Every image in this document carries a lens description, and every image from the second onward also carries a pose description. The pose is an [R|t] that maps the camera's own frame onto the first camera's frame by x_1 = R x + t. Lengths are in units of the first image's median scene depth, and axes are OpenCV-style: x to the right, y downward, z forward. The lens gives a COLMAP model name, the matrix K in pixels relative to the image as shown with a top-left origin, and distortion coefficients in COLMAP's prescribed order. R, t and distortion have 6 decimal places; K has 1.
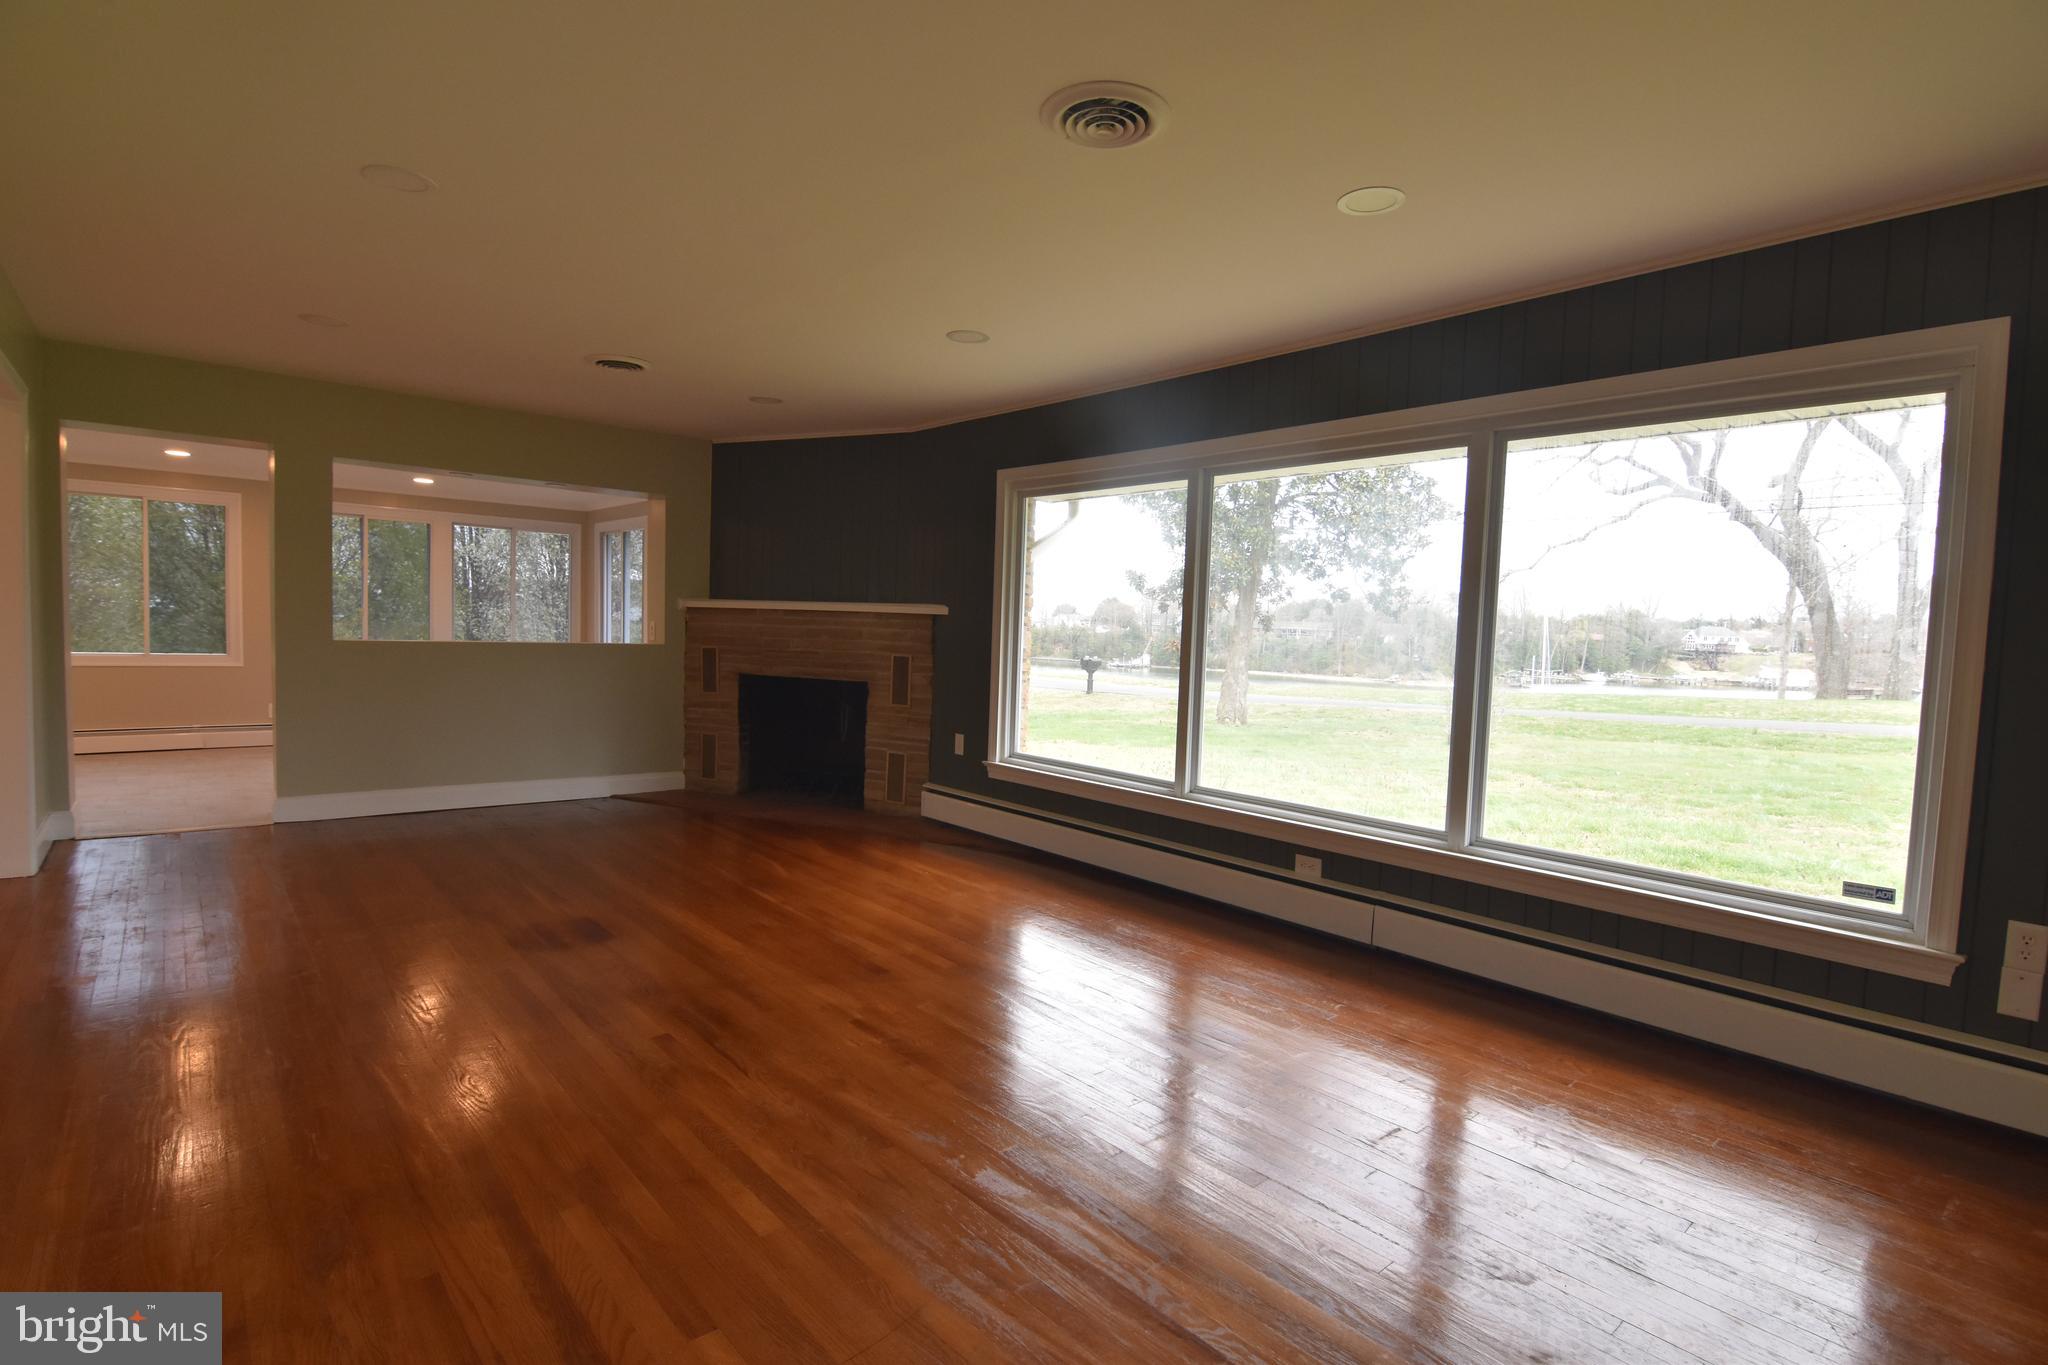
lens RADIAL K [[990.0, 0, 1032.8], [0, 990.0, 681.3], [0, 0, 1]] dist [-0.002407, -0.012123]
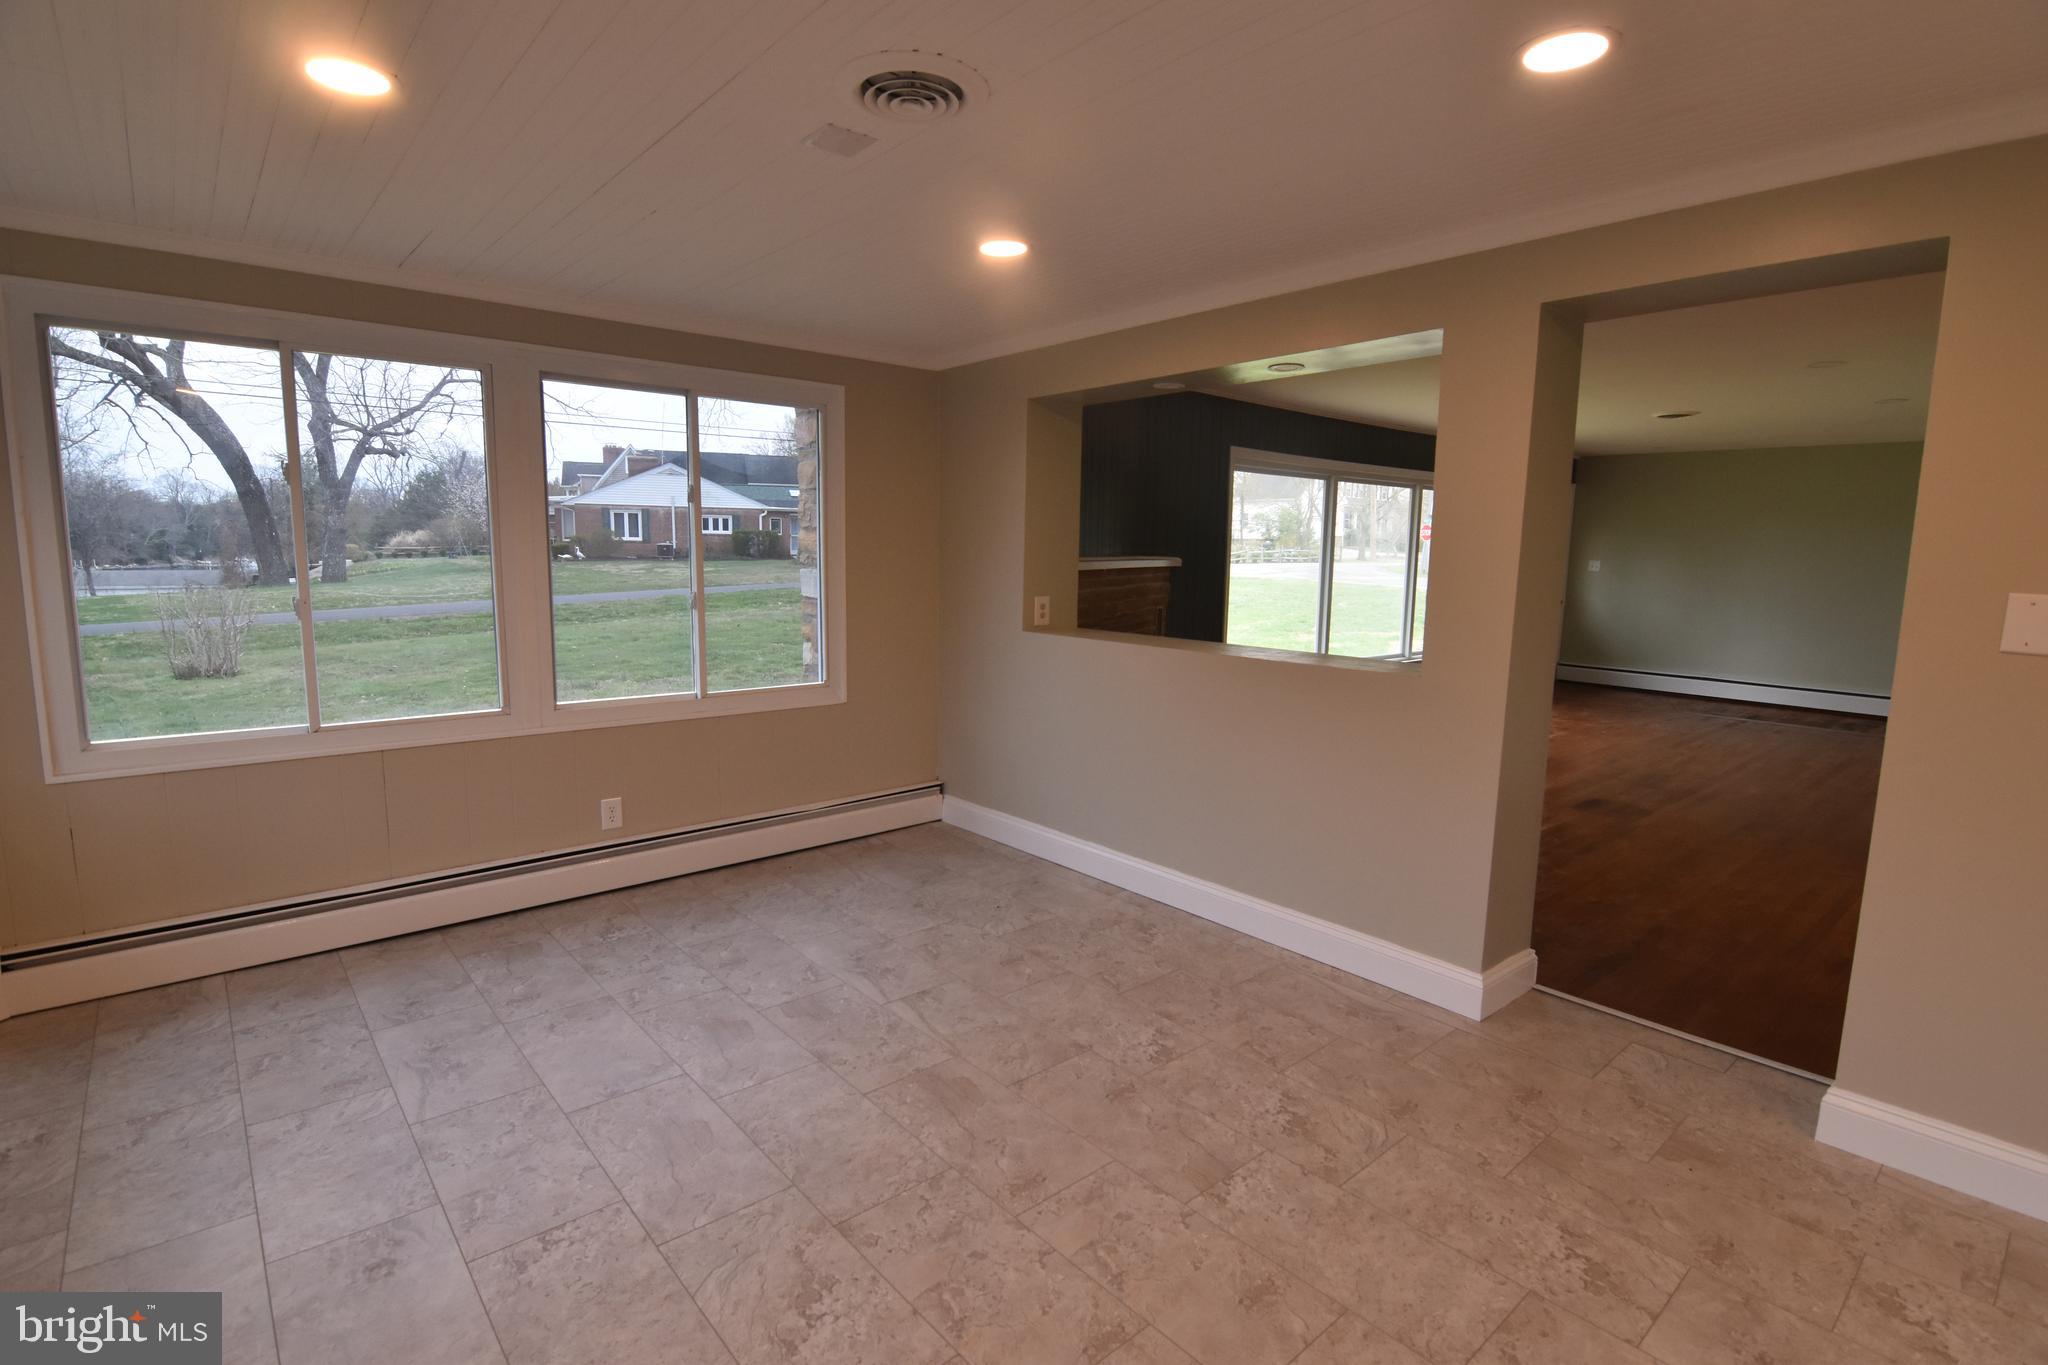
lens RADIAL K [[990.0, 0, 1032.8], [0, 990.0, 681.3], [0, 0, 1]] dist [-0.002407, -0.012123]
pose [[0.001887, -0.167828, 0.985814, -1.170479], [0.040685, 0.985013, 0.167614, -0.129604], [-0.999170, 0.039792, 0.008686, 1.138091]]
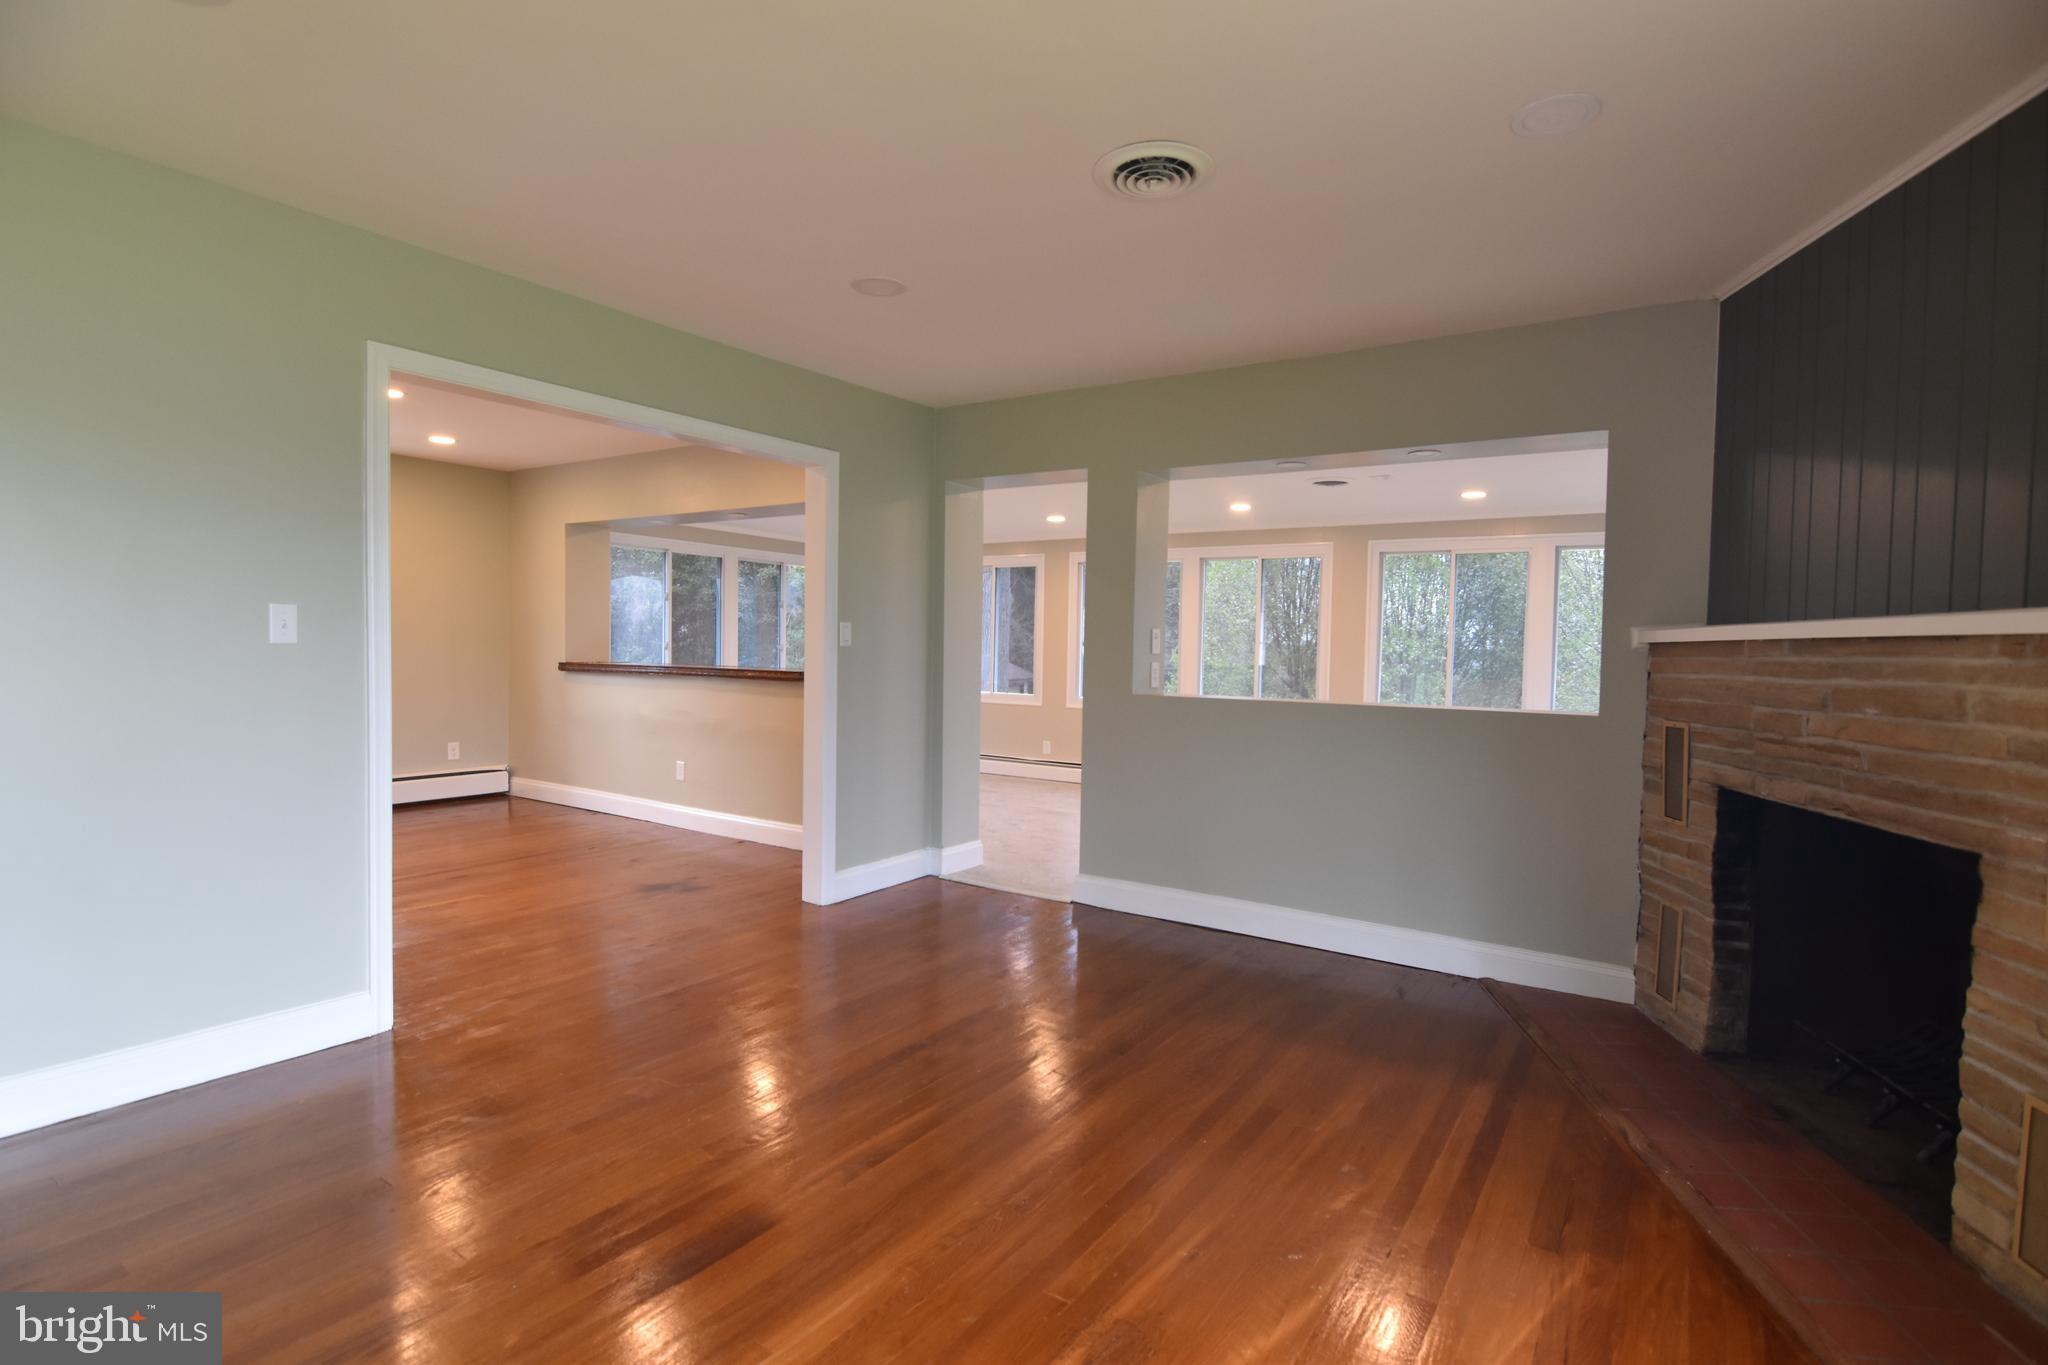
lens RADIAL K [[990.0, 0, 1032.8], [0, 990.0, 681.3], [0, 0, 1]] dist [-0.002407, -0.012123]
pose [[0.259783, 0.004220, -0.965658, 0.058509], [-0.067651, 0.997613, -0.013840, -0.030856], [0.963294, 0.068923, 0.259449, 0.636138]]
